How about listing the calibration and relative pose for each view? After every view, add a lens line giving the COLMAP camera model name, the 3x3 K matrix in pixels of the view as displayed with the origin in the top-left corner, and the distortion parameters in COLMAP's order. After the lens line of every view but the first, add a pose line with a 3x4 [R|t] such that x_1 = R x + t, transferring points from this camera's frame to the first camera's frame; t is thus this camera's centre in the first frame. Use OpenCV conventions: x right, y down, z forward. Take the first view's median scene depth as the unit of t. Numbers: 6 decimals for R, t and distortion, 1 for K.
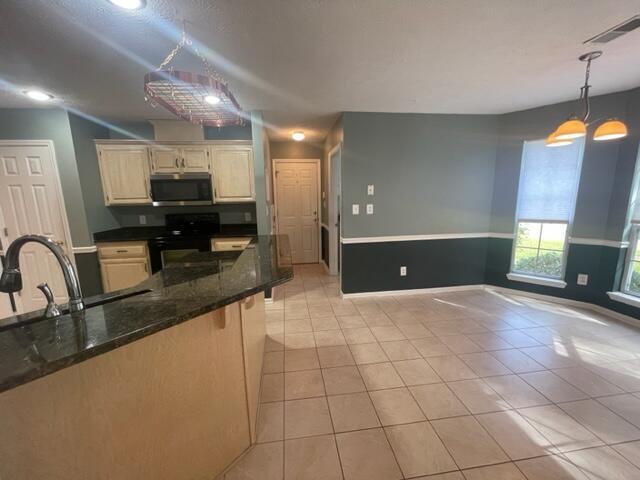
lens RADIAL K [[258.9, 0, 320.0], [0, 258.9, 240.0], [0, 0, 1]] dist [-0.002569, -0.000288]
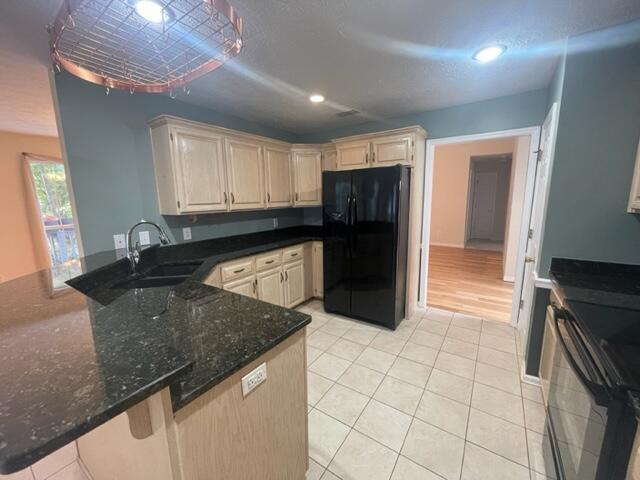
lens RADIAL K [[271.4, 0, 306.9], [0, 271.4, 242.8], [0, 0, 1]] dist [-0.001262, -0.000151]
pose [[-0.690725, 0.156400, -0.706001, -0.074331], [-0.090913, 0.949801, 0.299355, -0.176030], [0.717380, 0.270957, -0.641832, 0.924609]]
